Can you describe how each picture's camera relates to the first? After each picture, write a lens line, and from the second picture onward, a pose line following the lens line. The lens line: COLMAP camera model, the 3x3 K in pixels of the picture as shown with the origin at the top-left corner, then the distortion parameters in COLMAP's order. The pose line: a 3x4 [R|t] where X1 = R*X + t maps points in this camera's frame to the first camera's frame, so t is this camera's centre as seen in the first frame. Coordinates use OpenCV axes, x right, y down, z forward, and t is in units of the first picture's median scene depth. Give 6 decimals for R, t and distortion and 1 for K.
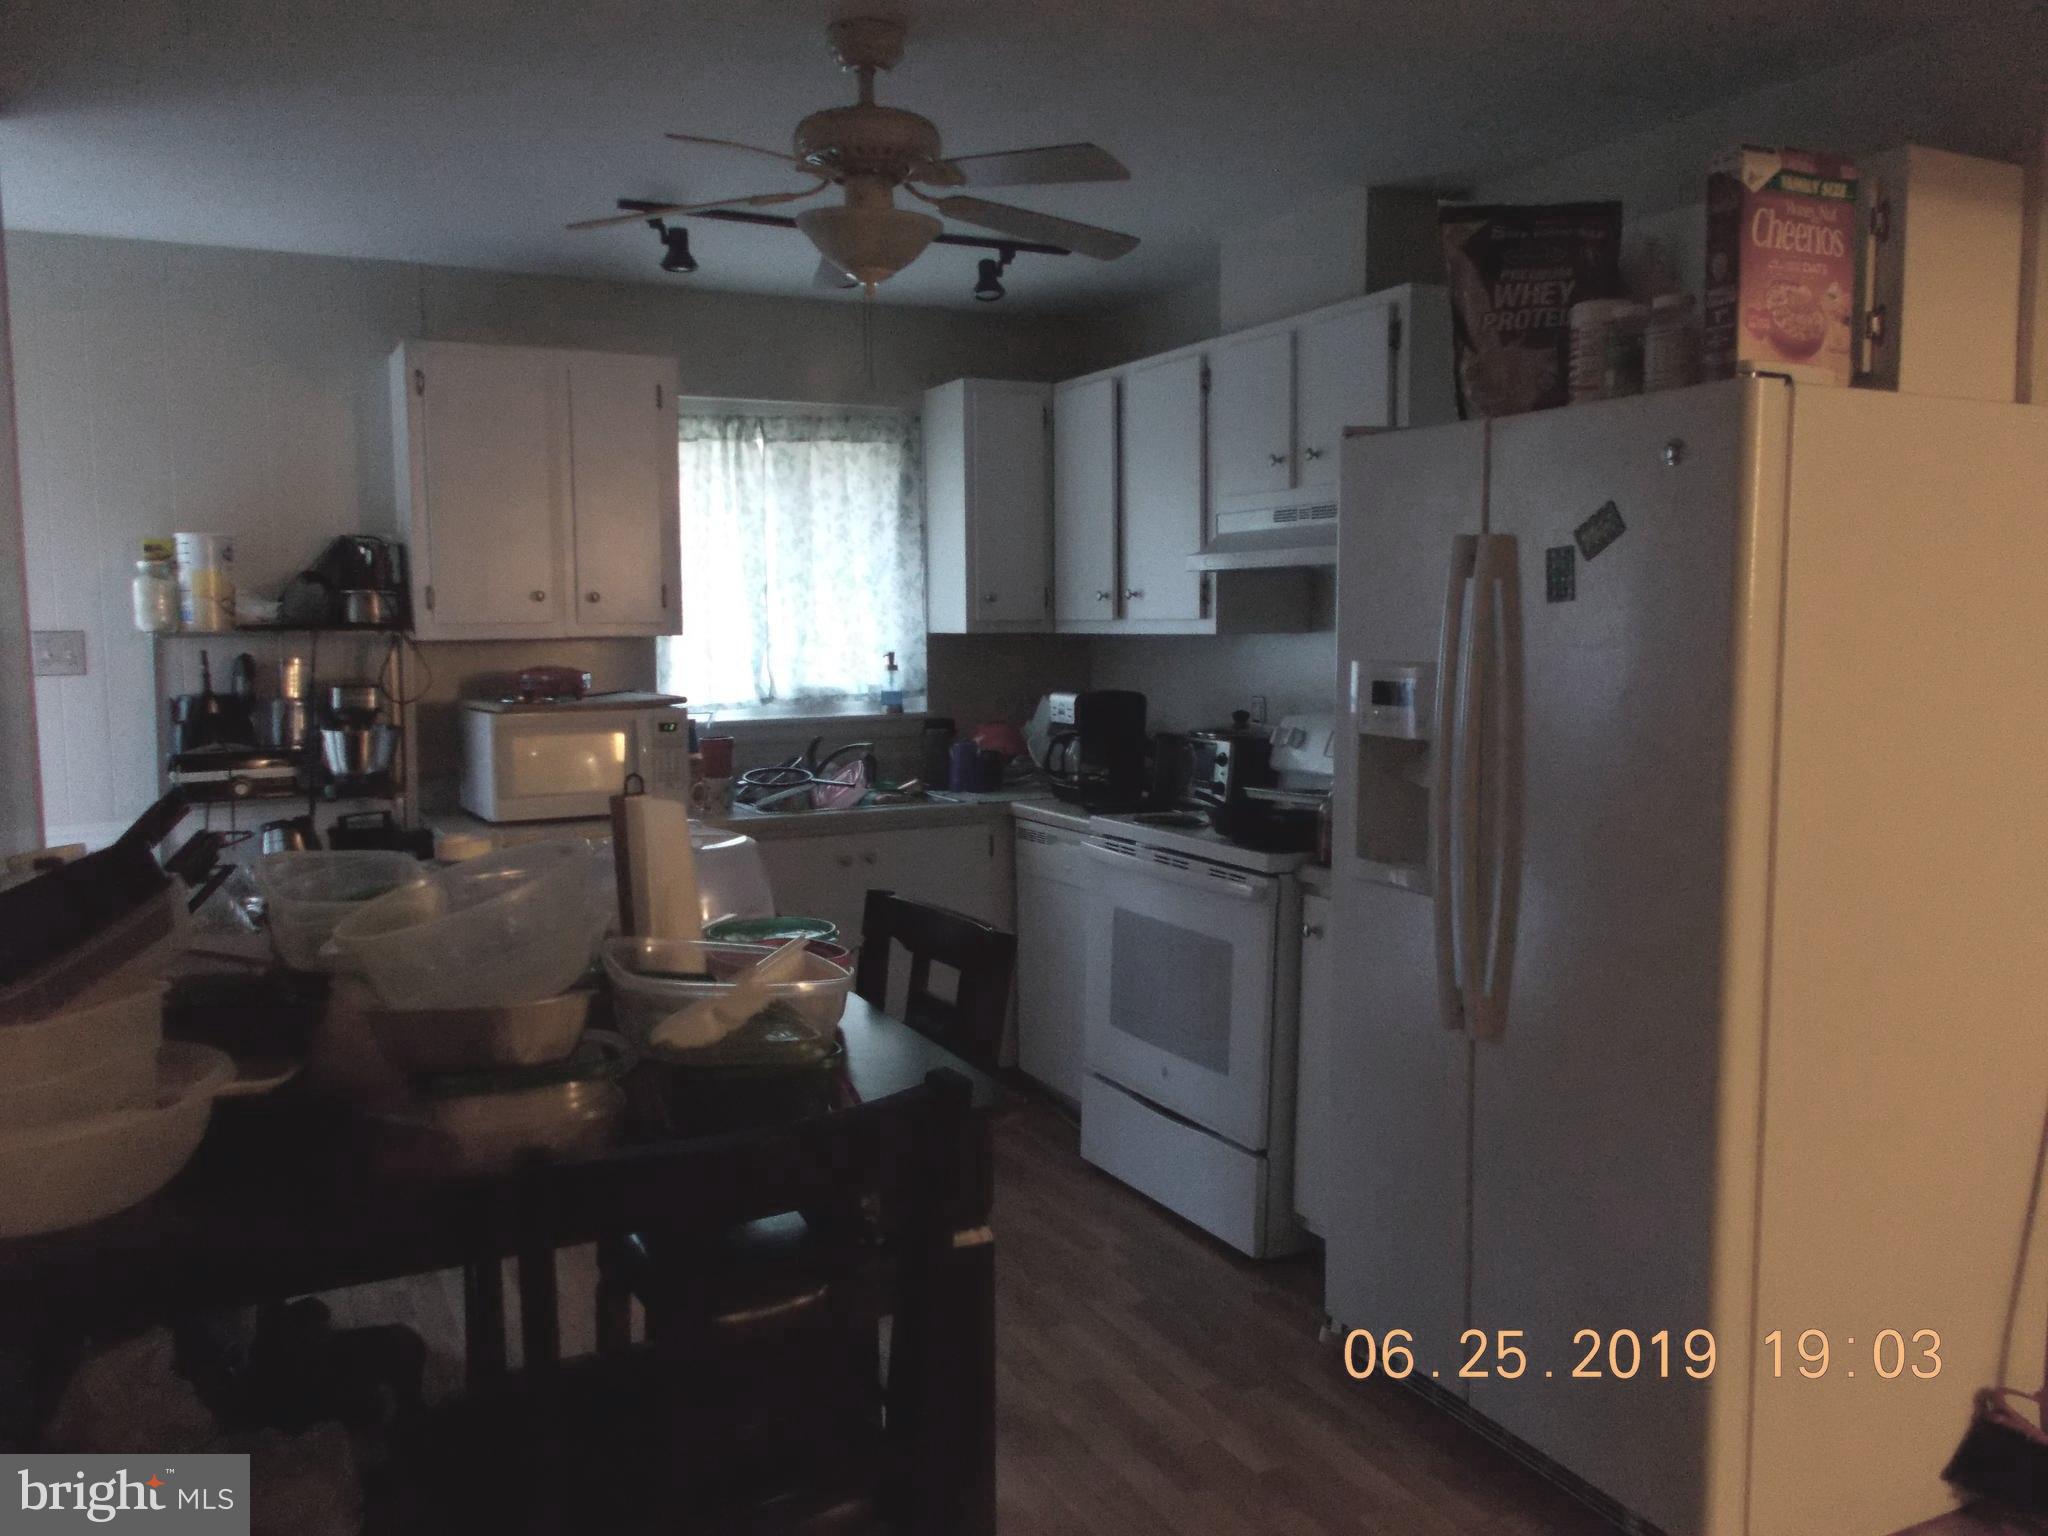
lens RADIAL K [[1628.4, 0, 1023.3], [0, 1628.4, 768.1], [0, 0, 1]] dist [0.027051, -0.013768]
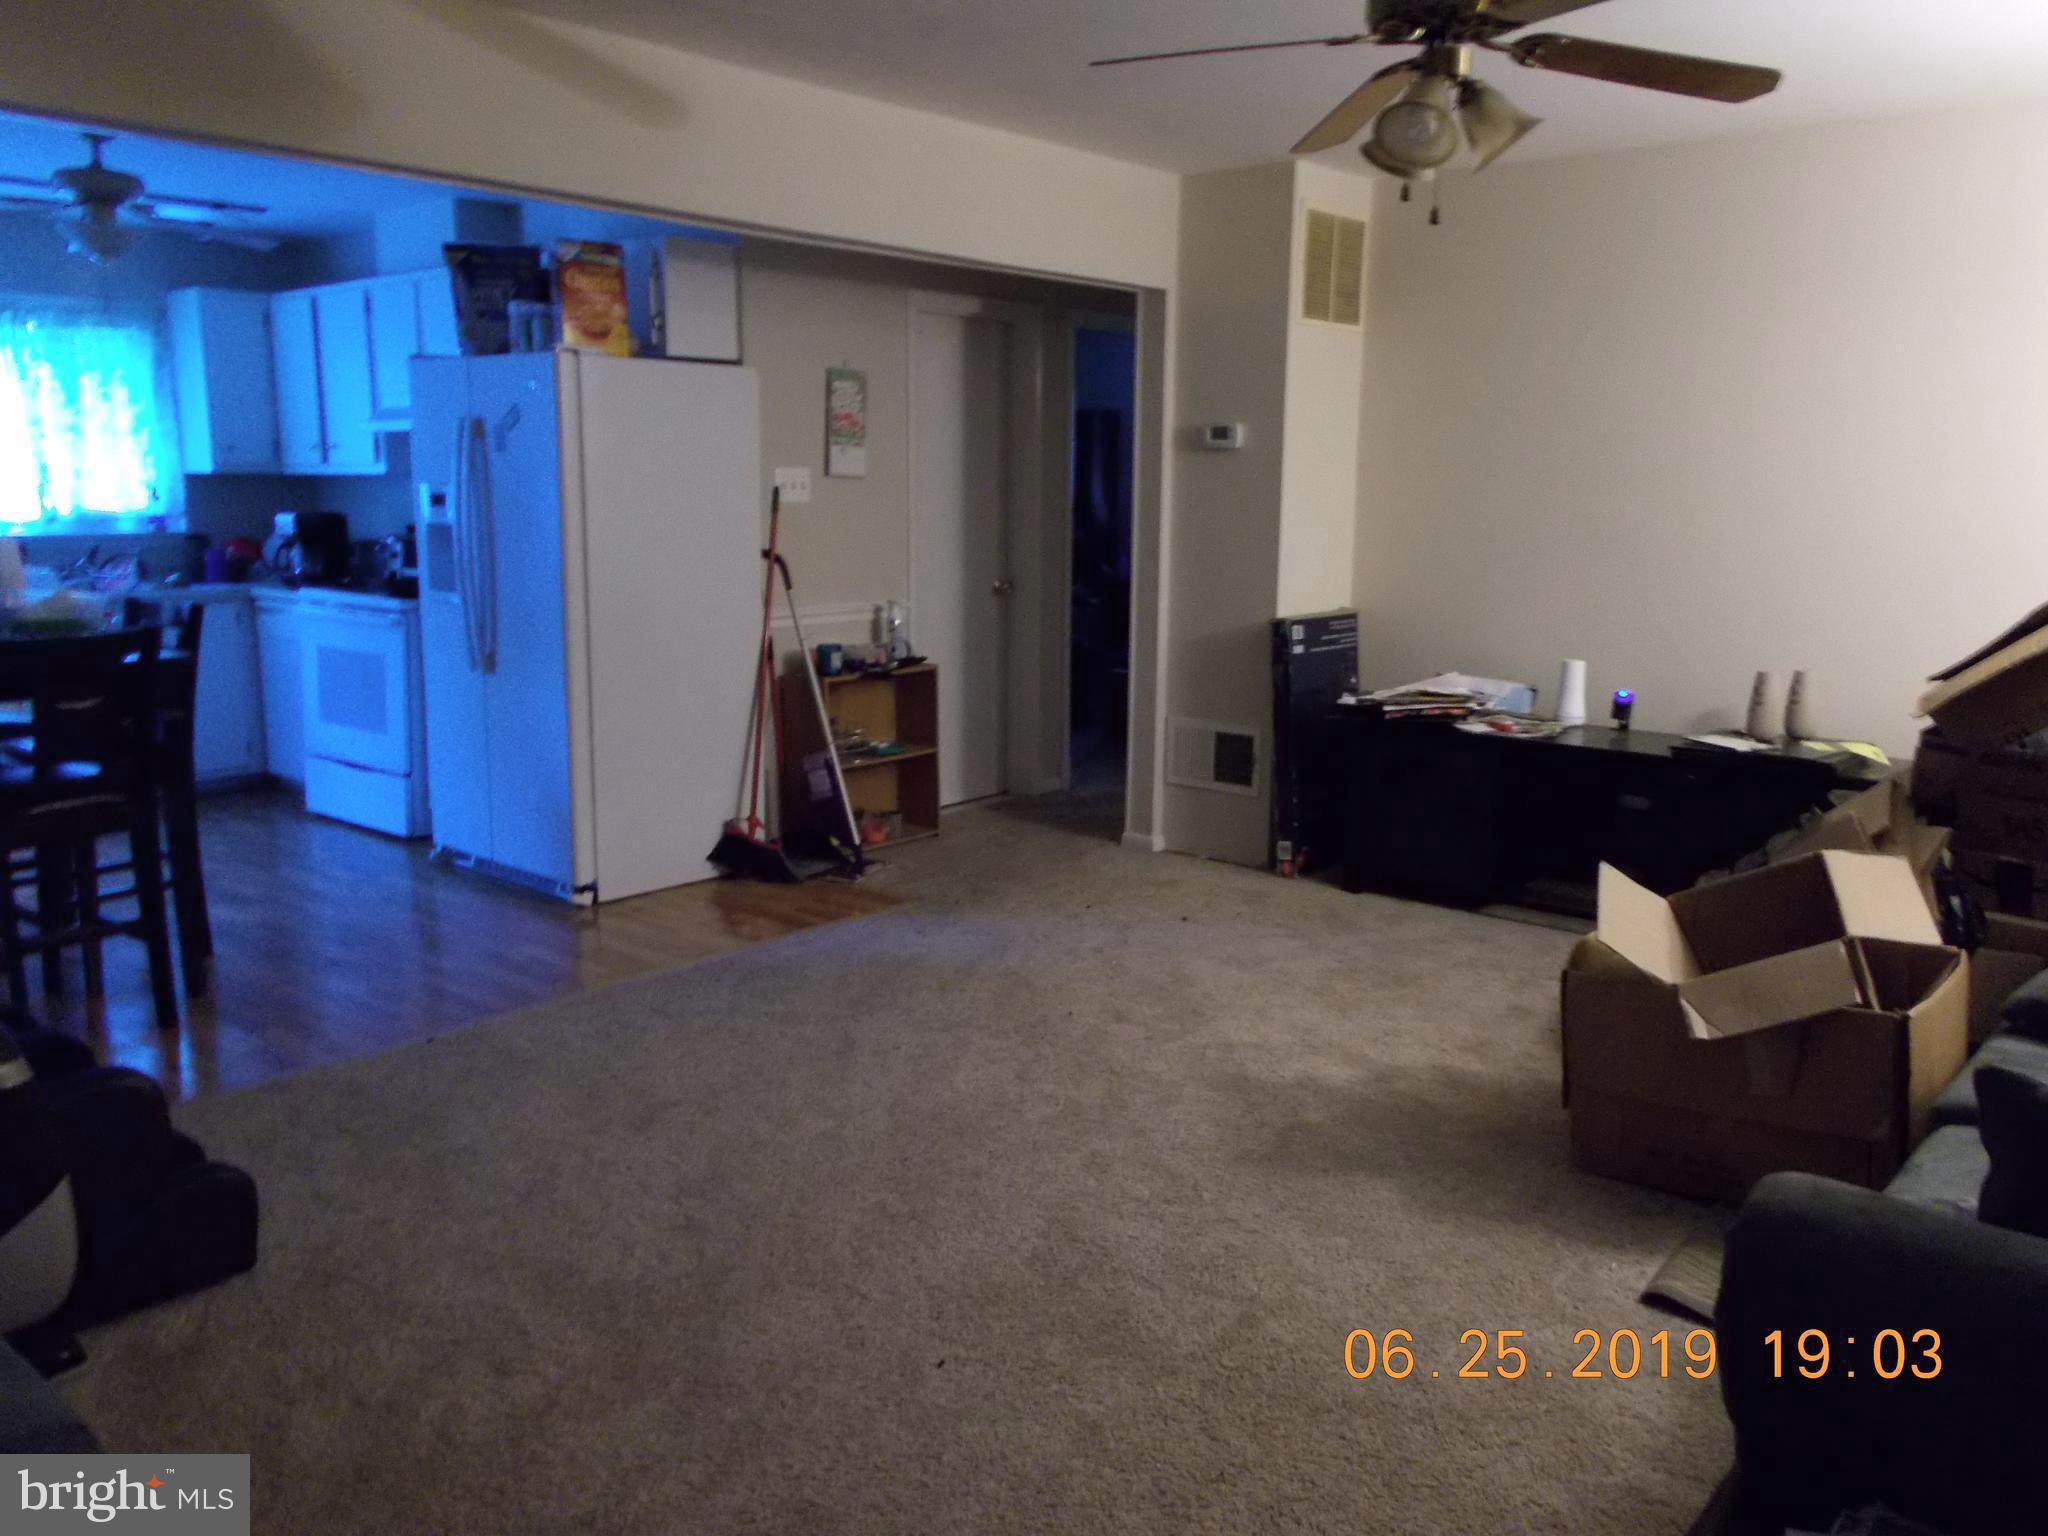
lens RADIAL K [[1628.4, 0, 1026.7], [0, 1628.4, 757.6], [0, 0, 1]] dist [0.027051, -0.013768]
pose [[0.927044, -0.052080, 0.371317, 0.085709], [0.024171, 0.996548, 0.079426, 0.073372], [-0.374172, -0.064656, 0.925103, -0.639794]]
